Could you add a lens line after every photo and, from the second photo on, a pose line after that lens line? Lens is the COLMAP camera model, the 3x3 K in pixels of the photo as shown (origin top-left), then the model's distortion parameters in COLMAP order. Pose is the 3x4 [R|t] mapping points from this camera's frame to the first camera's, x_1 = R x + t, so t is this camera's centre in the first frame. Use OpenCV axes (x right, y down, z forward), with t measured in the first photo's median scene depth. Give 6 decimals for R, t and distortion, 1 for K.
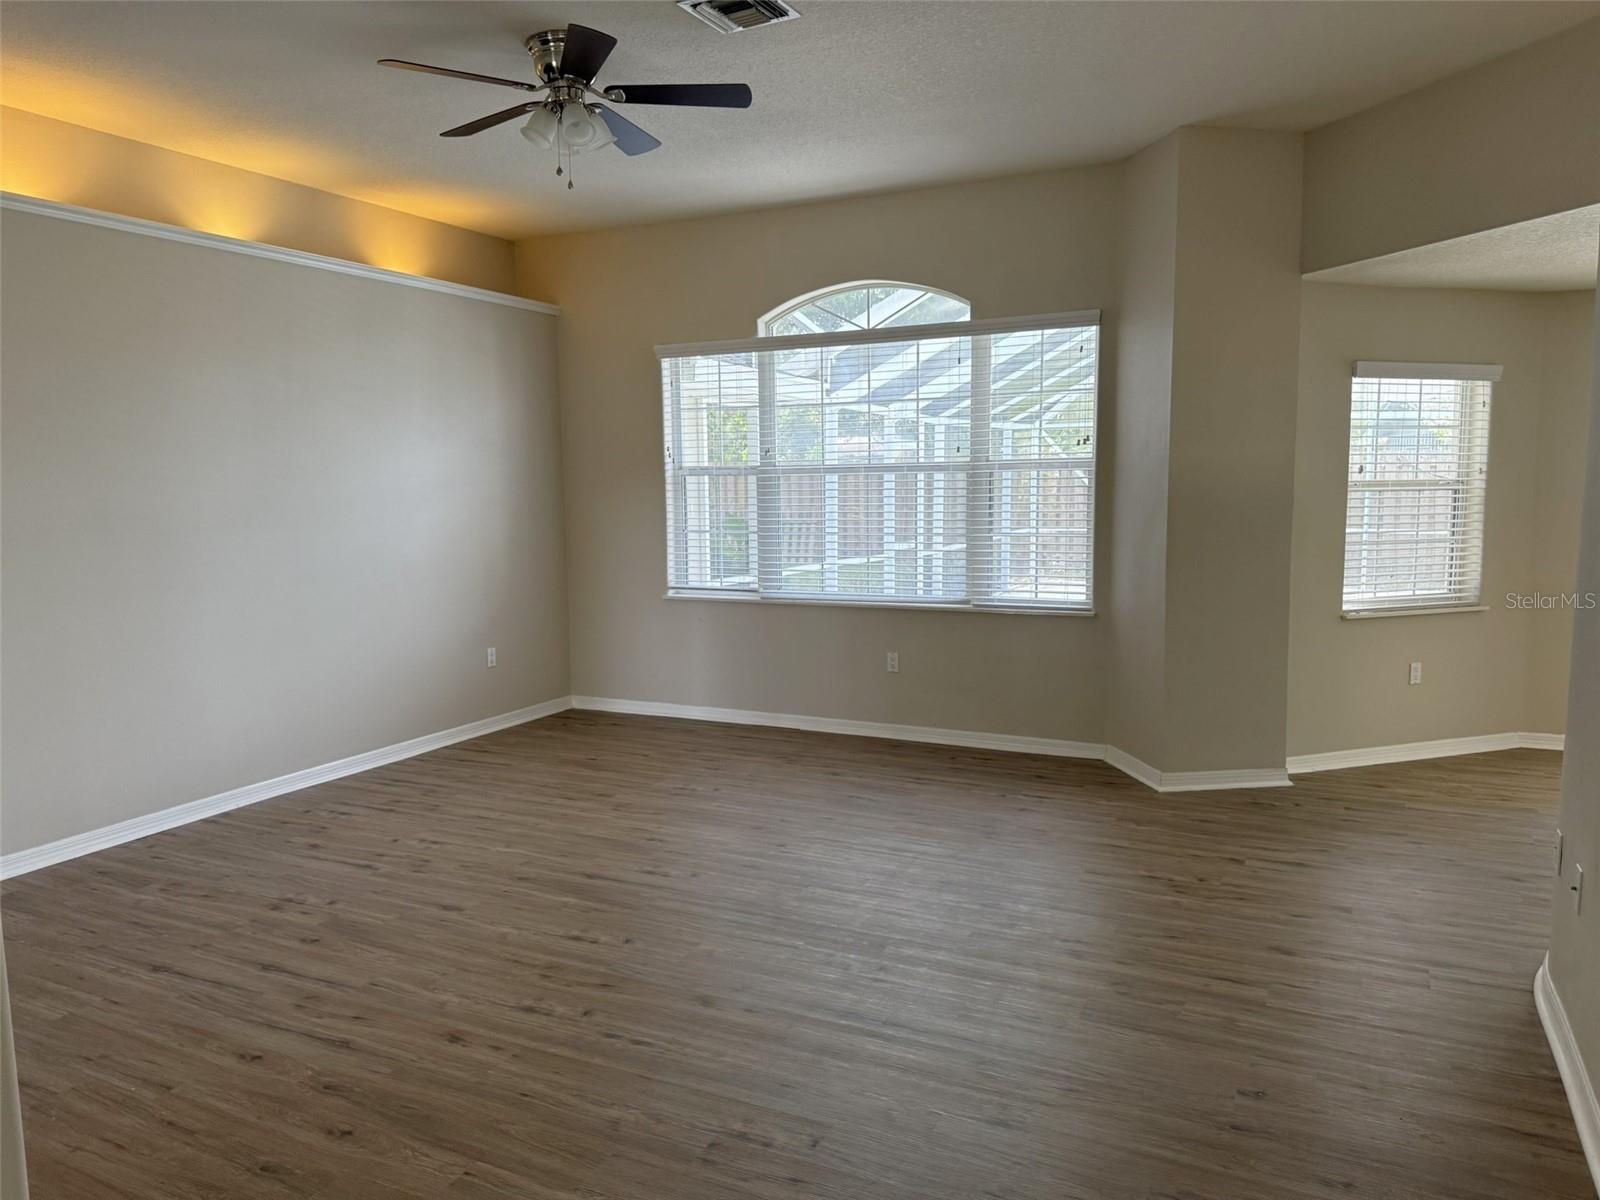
lens RADIAL K [[1128.6, 0, 792.2], [0, 1128.6, 601.4], [0, 0, 1]] dist [0.046531, -0.061498]
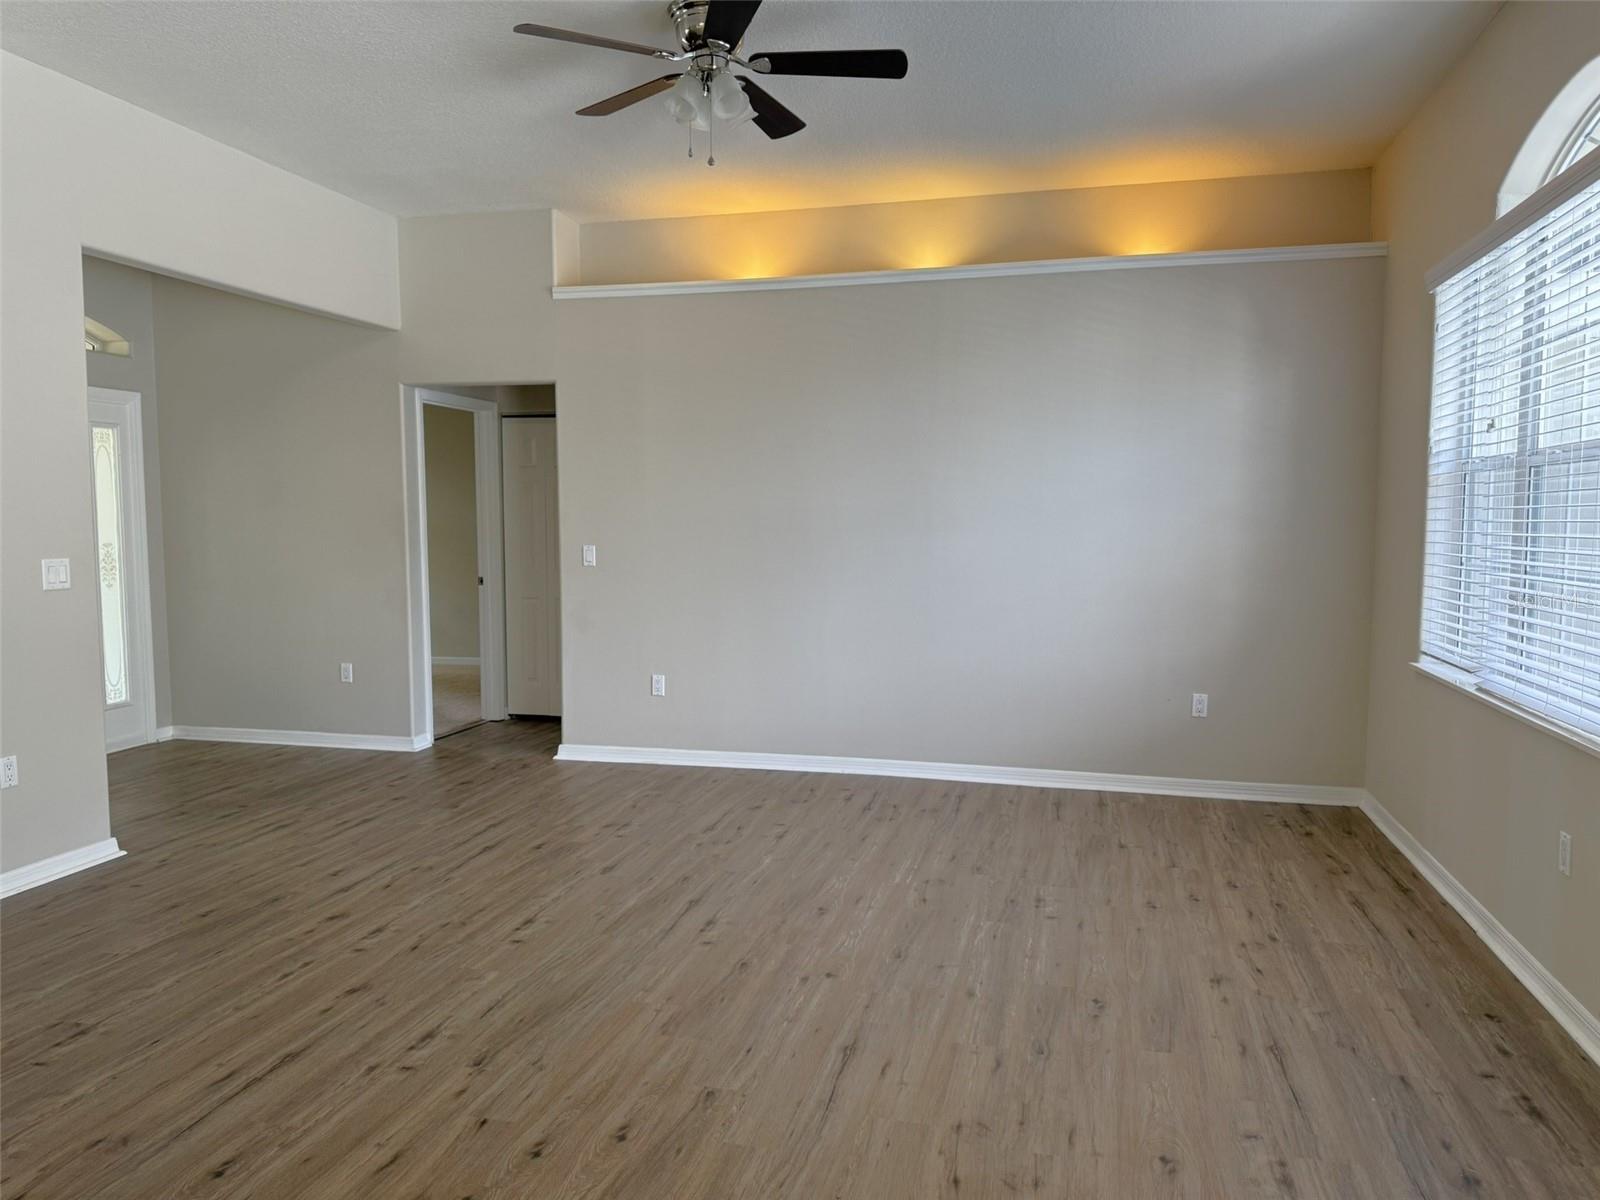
lens RADIAL K [[1128.6, 0, 815.0], [0, 1128.6, 595.1], [0, 0, 1]] dist [0.046531, -0.061498]
pose [[0.216647, 0.085325, -0.972514, 0.541016], [-0.108869, 0.992071, 0.062789, -0.058725], [0.970161, 0.092273, 0.224218, 0.633947]]
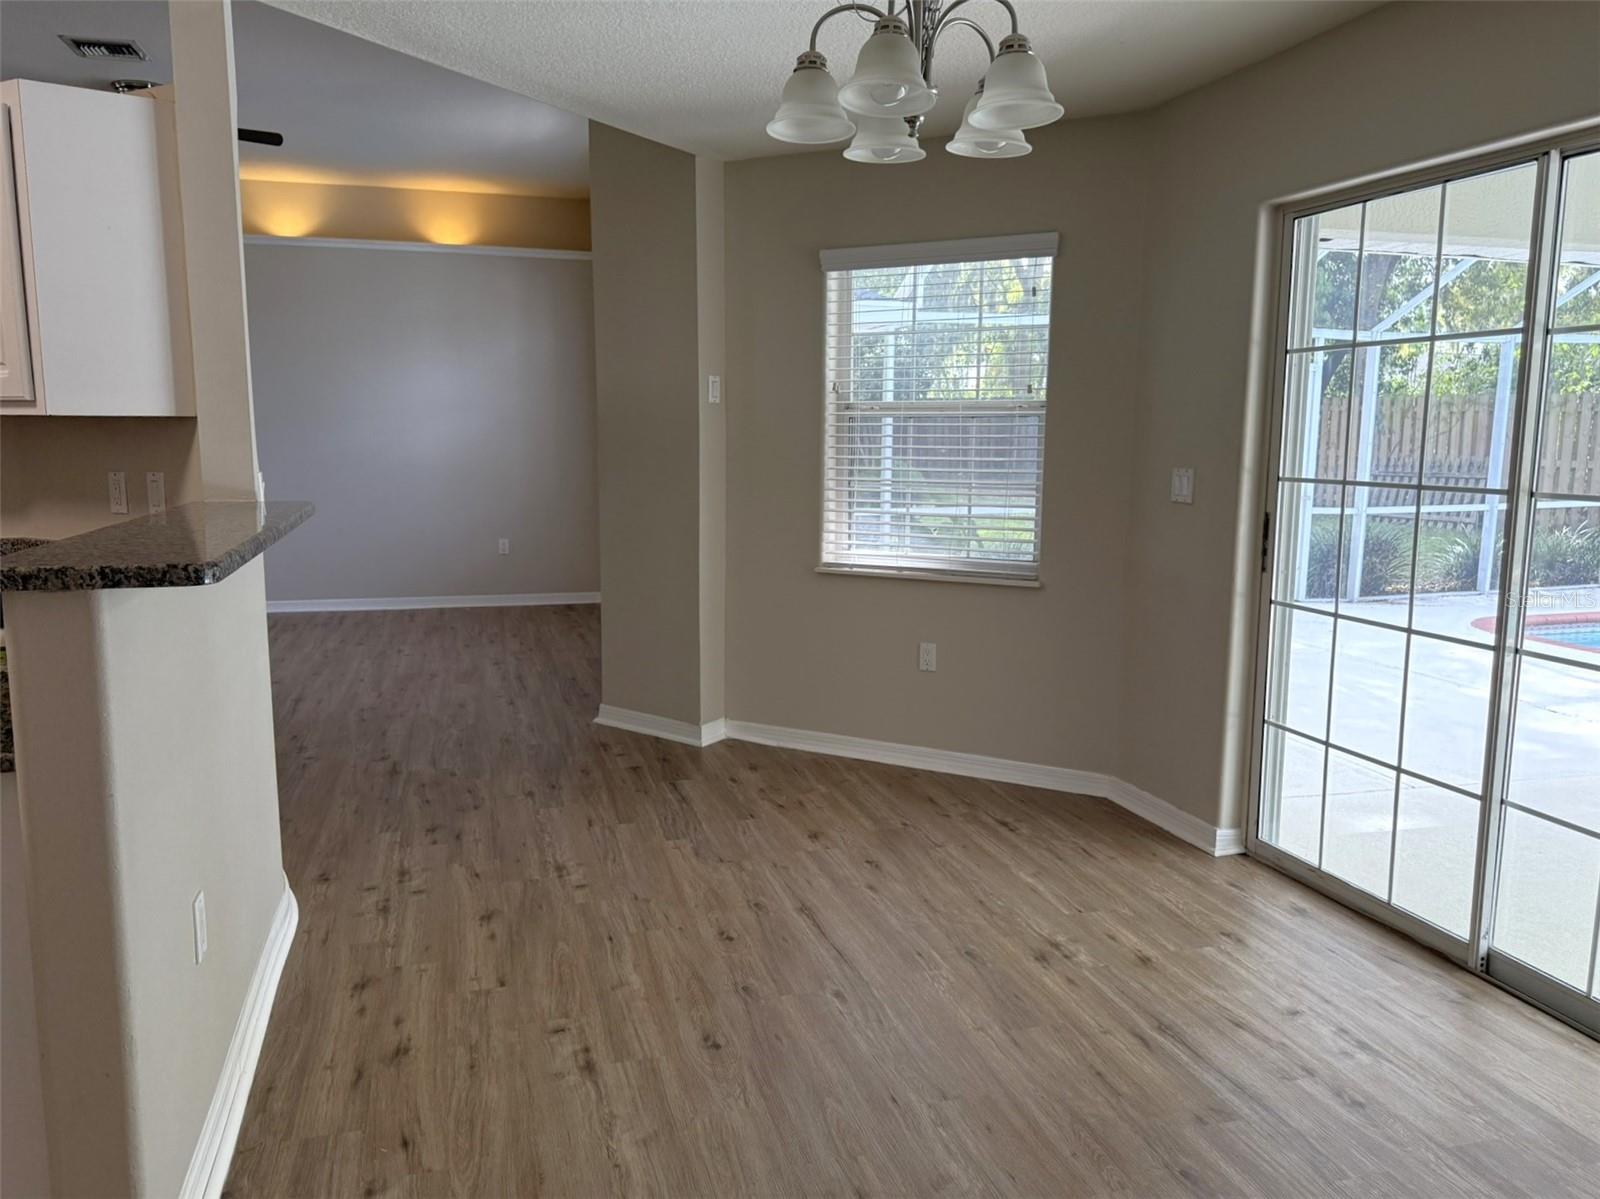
lens RADIAL K [[1205.0, 0, 794.1], [0, 1205.0, 613.2], [0, 0, 1]] dist [0.017463, -0.012545]
pose [[0.669571, 0.129331, -0.731402, 1.092139], [-0.094323, 0.991557, 0.088984, -0.029286], [0.736735, 0.009407, 0.676117, 0.396723]]
